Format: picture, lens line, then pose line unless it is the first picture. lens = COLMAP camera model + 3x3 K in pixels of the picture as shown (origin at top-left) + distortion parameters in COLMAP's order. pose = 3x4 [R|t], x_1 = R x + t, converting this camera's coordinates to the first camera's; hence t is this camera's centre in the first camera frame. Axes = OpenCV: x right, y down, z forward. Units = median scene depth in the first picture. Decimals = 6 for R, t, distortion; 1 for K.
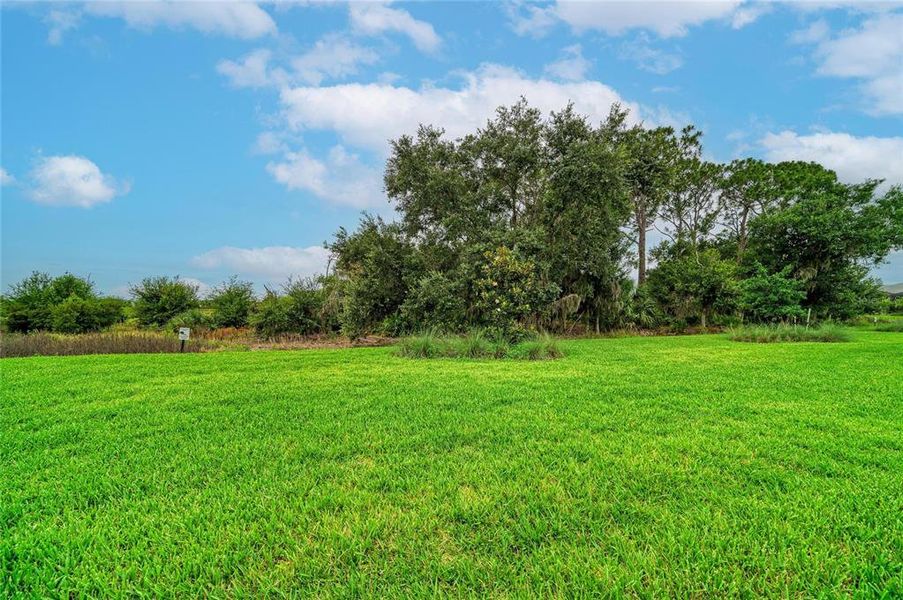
lens RADIAL K [[344.9, 0, 469.2], [0, 344.9, 302.9], [0, 0, 1]] dist [-0.011895, 0.004013]
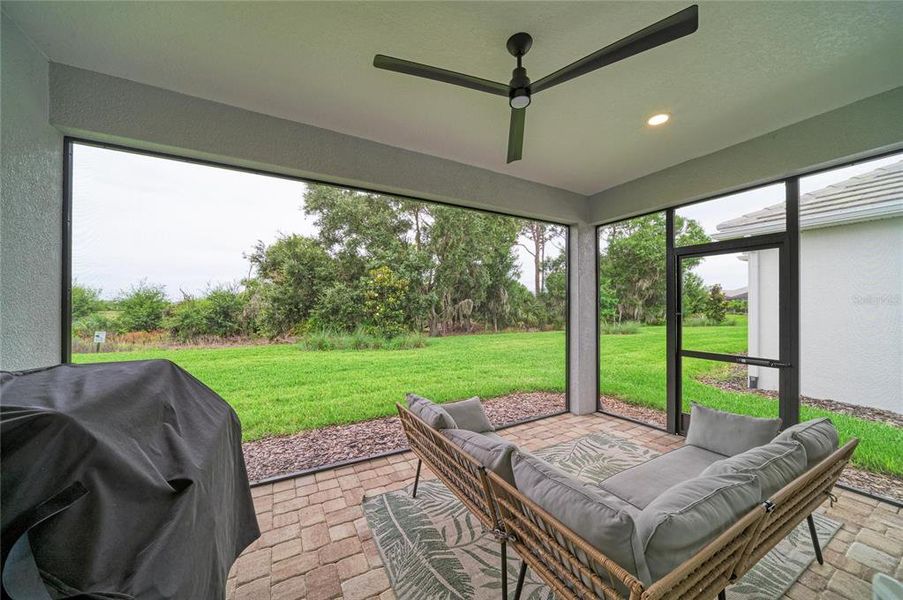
lens RADIAL K [[324.8, 0, 458.9], [0, 324.8, 301.8], [0, 0, 1]] dist [-0.007990, 0.002268]
pose [[0.984416, -0.000155, 0.175856, 0.073663], [0.001609, 0.999966, -0.008127, -0.007661], [-0.175848, 0.008284, 0.984382, -0.136950]]
